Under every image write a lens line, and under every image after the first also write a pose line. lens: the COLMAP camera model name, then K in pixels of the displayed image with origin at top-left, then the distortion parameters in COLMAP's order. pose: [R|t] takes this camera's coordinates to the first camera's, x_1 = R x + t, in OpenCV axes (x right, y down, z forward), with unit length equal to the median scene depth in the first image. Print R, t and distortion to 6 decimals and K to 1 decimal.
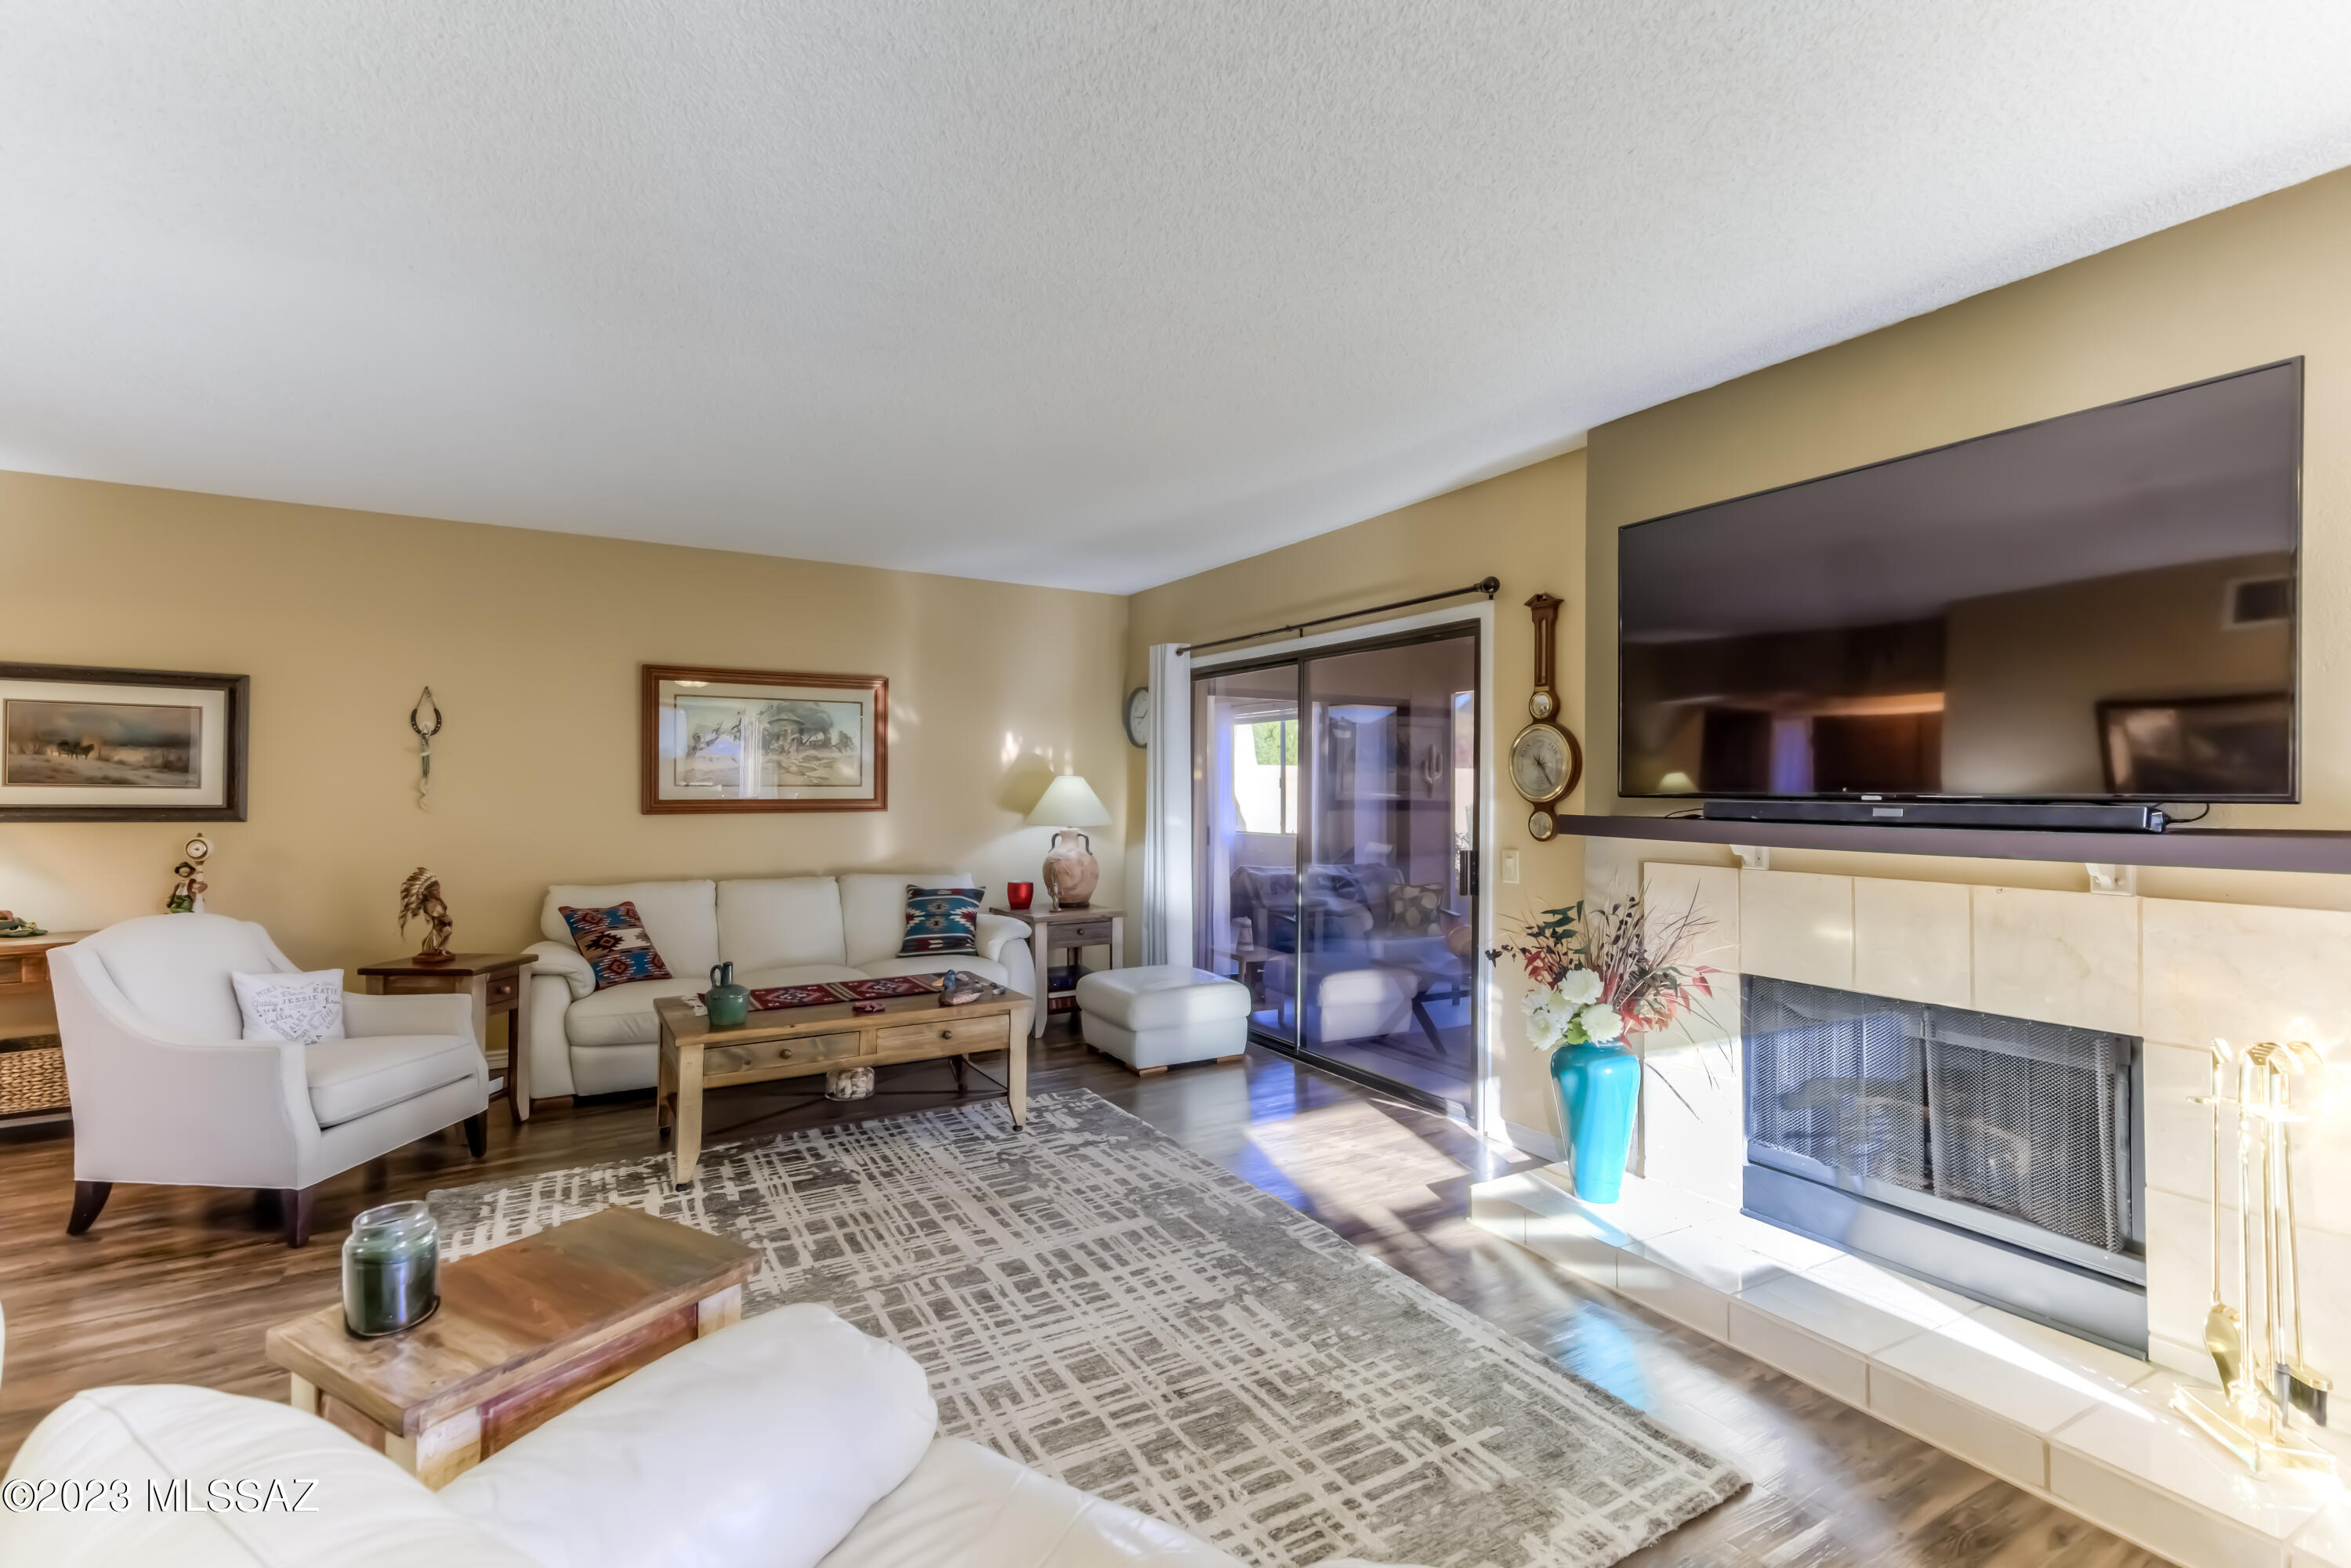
lens RADIAL K [[1071.0, 0, 1174.7], [0, 1071.0, 782.2], [0, 0, 1]] dist [0.023350, 0.002103]
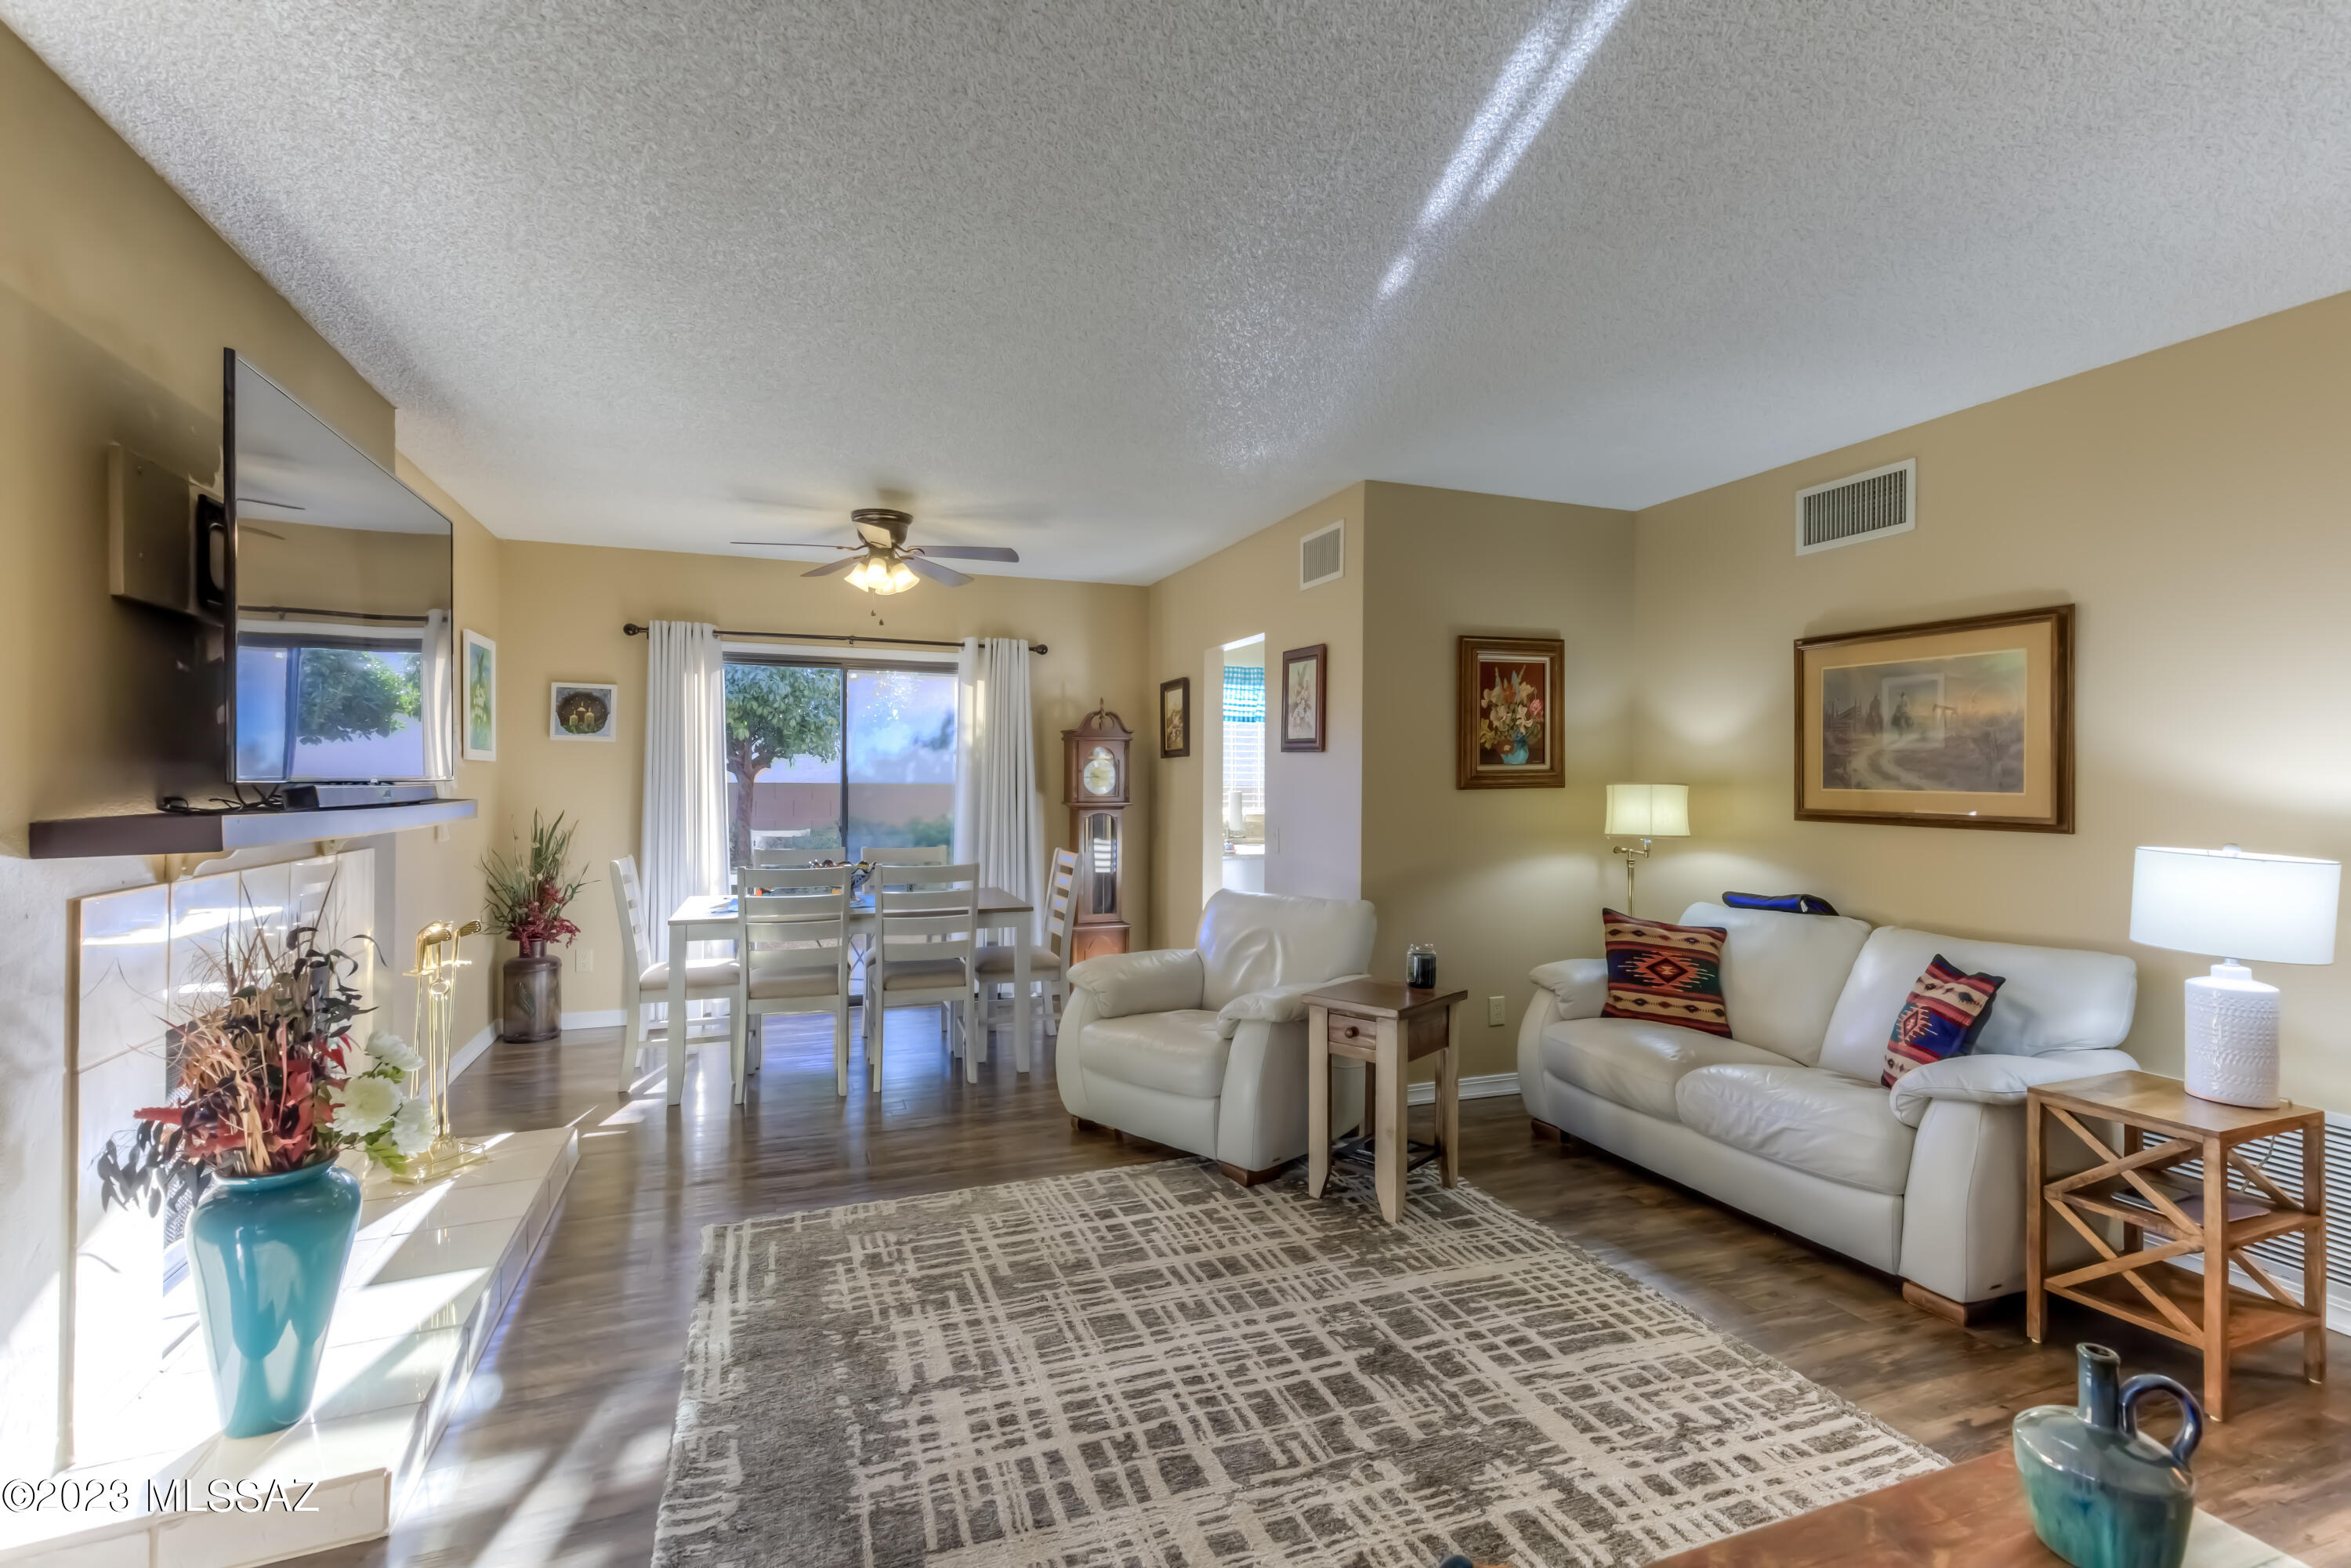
lens RADIAL K [[1071.0, 0, 1174.4], [0, 1071.0, 776.4], [0, 0, 1]] dist [0.023350, 0.002103]
pose [[-0.986548, -0.008162, 0.163266, -0.209816], [-0.009706, 0.999915, -0.008659, 0.008322], [-0.163181, -0.010128, -0.986544, 1.393702]]
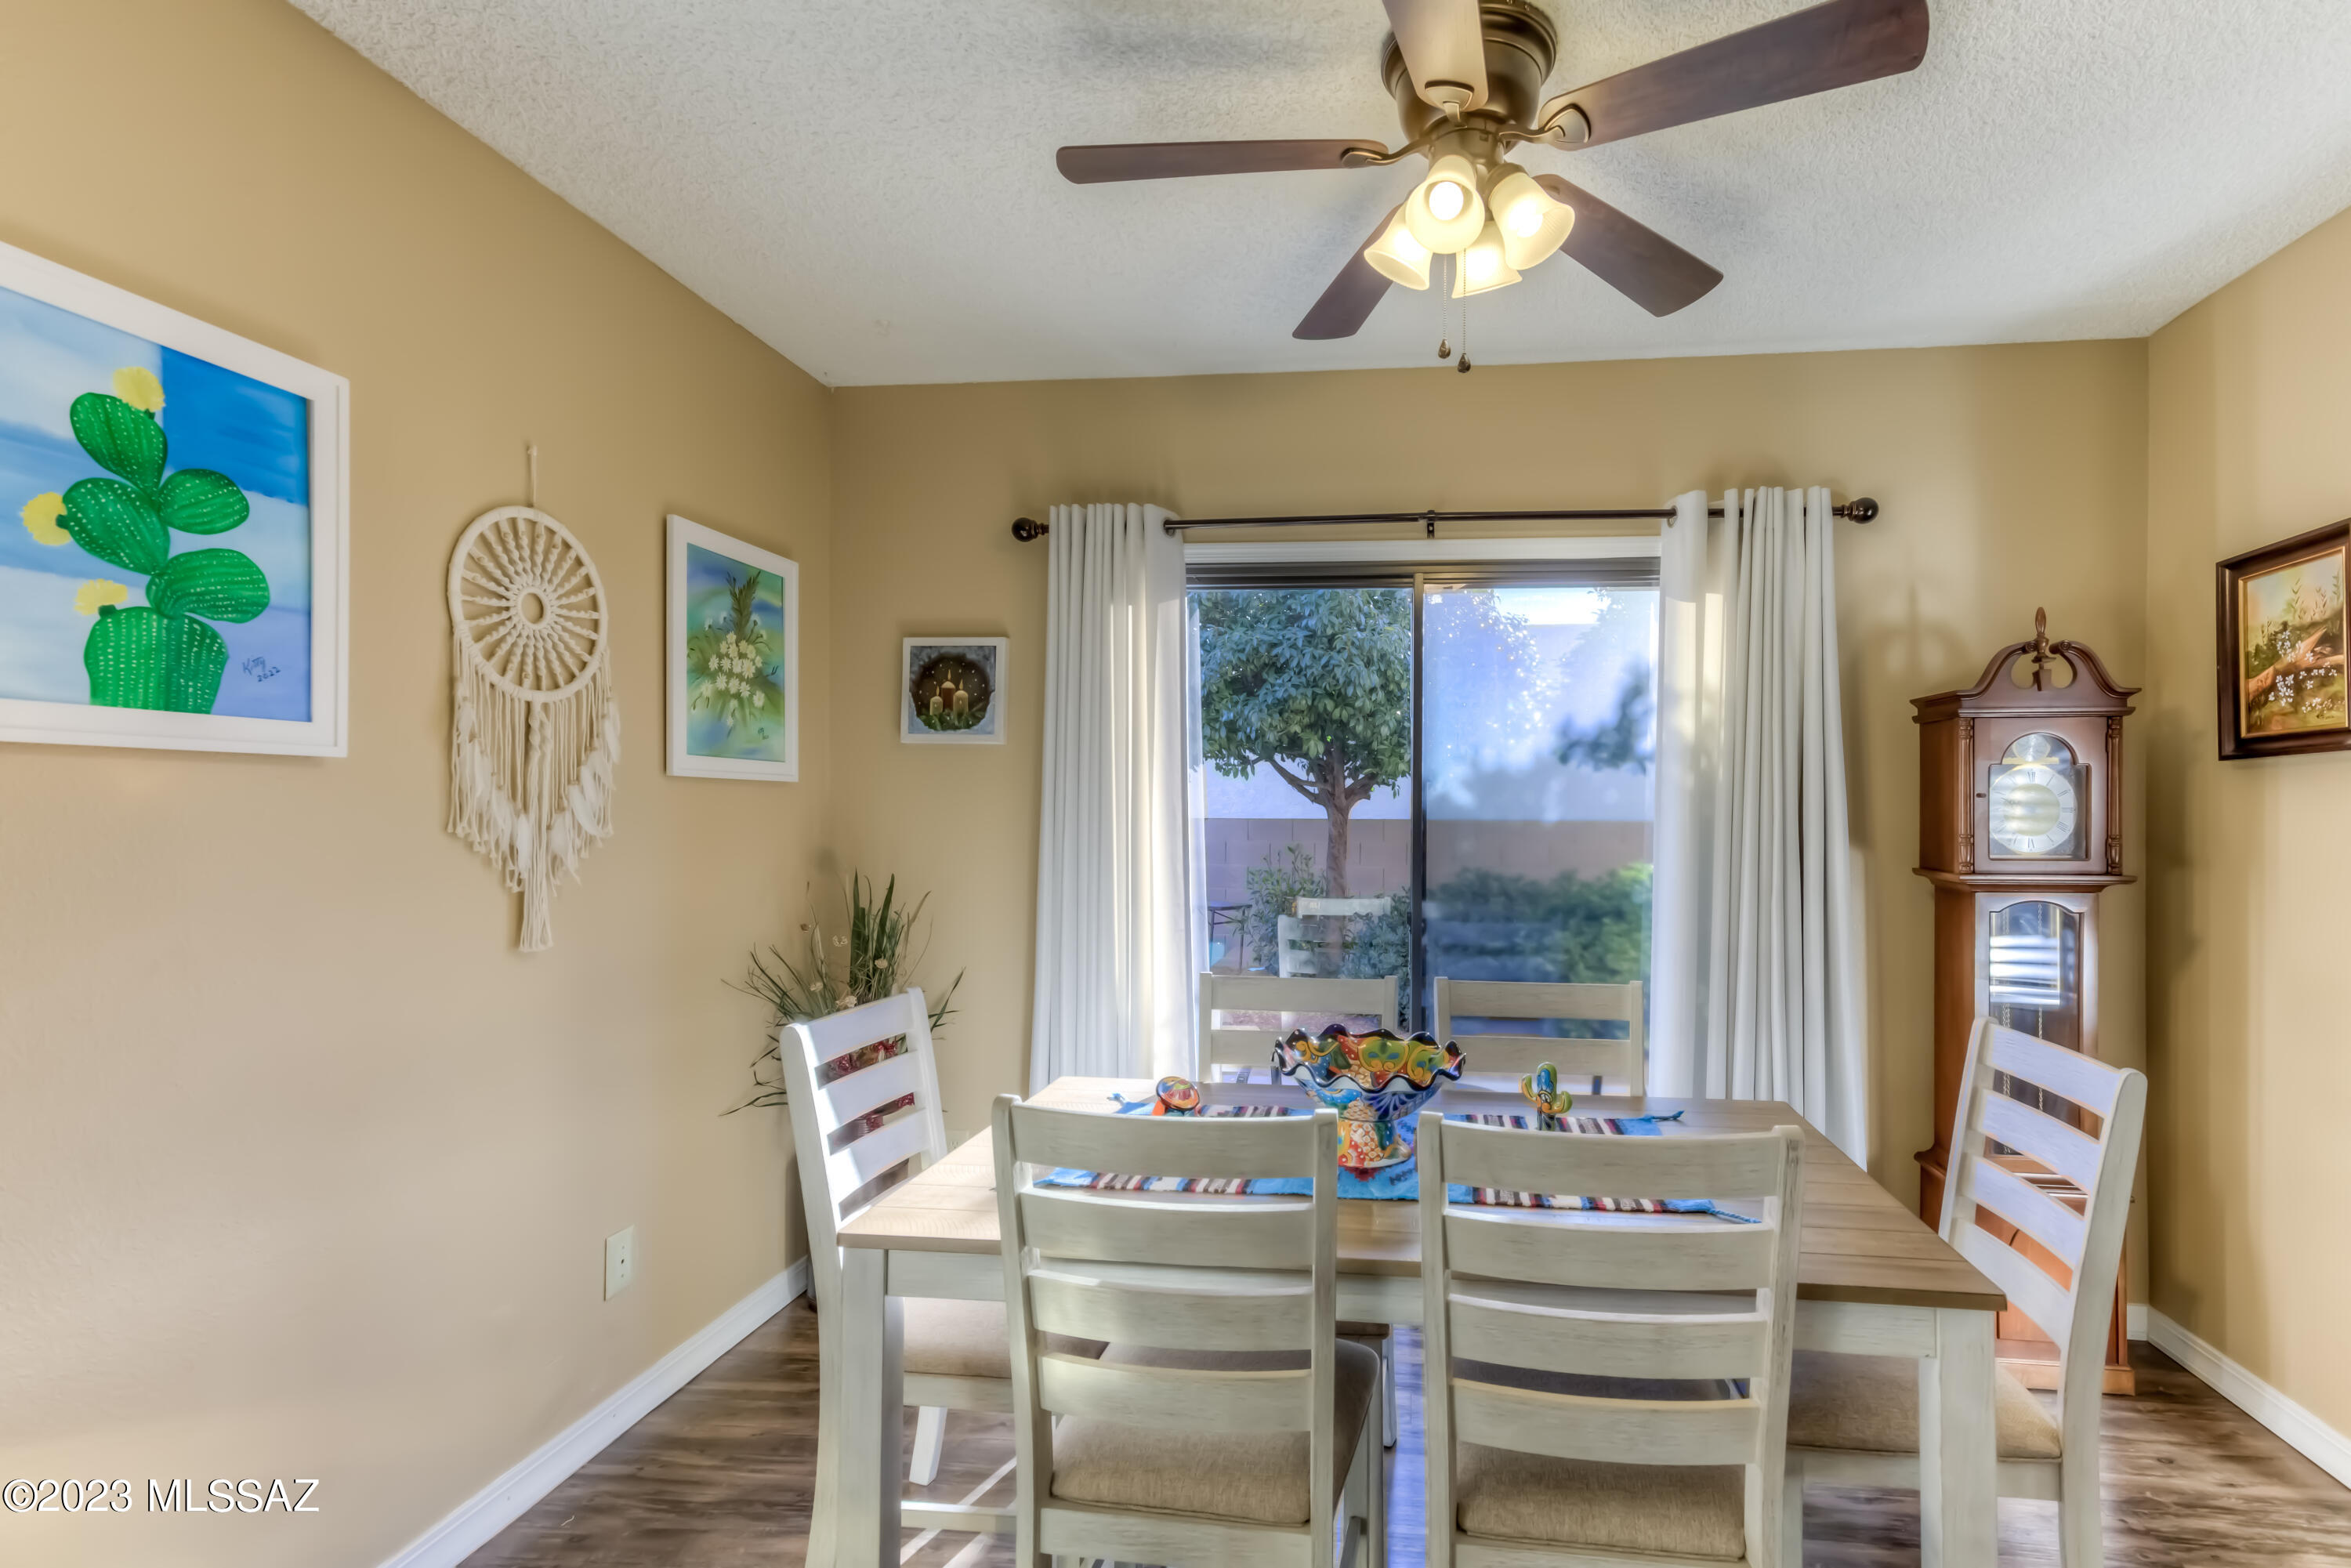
lens RADIAL K [[1125.6, 0, 1309.7], [0, 1125.6, 819.2], [0, 0, 1]] dist [0.024393, -0.000390]
pose [[-0.809138, -0.012138, 0.587493, 0.149299], [-0.012561, 0.999915, 0.003358, 0.003895], [-0.587484, -0.004662, -0.809222, 0.534735]]
